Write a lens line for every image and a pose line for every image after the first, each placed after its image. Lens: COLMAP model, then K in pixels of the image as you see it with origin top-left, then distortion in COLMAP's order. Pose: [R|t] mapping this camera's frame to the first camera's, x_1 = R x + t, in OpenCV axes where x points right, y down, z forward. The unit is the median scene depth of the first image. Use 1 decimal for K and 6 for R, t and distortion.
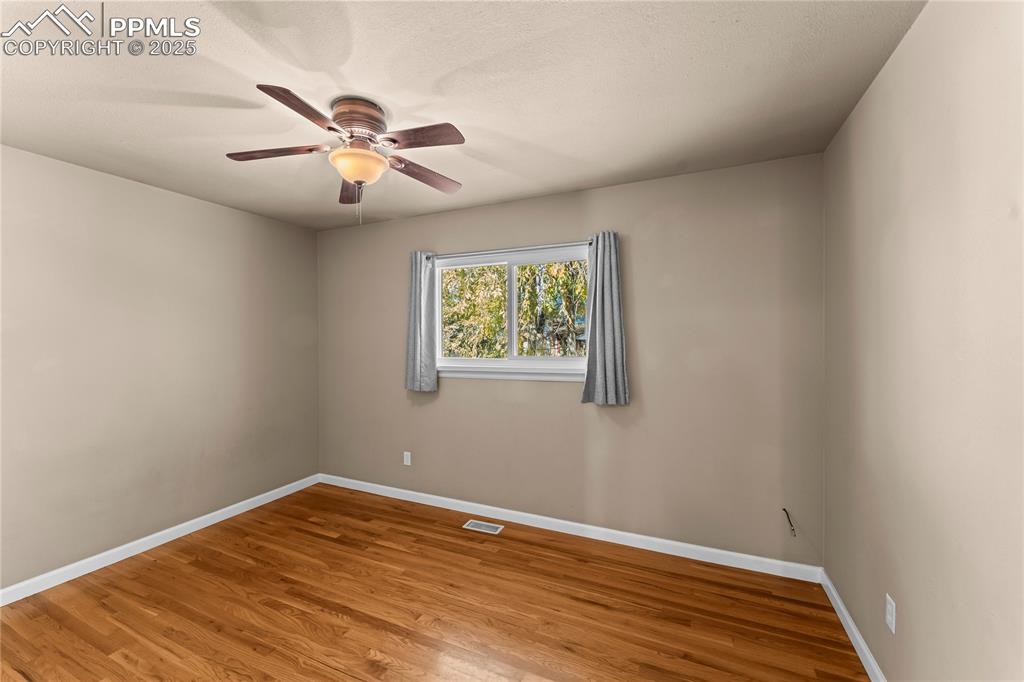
lens RADIAL K [[415.1, 0, 510.4], [0, 415.1, 338.3], [0, 0, 1]] dist [0.002927, -0.000703]
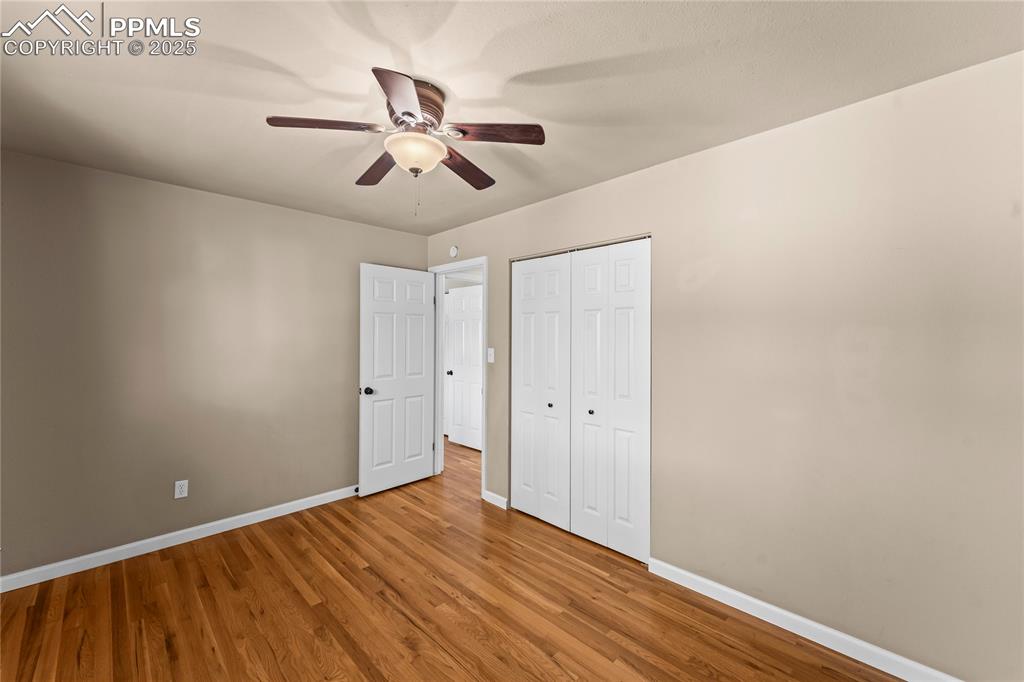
lens RADIAL K [[415.1, 0, 513.9], [0, 415.1, 336.9], [0, 0, 1]] dist [0.002927, -0.000703]
pose [[-0.940677, 0.004119, 0.339277, -0.819478], [0.003552, 0.999991, -0.002290, 0.000022], [-0.339284, -0.000949, -0.940684, 1.682004]]
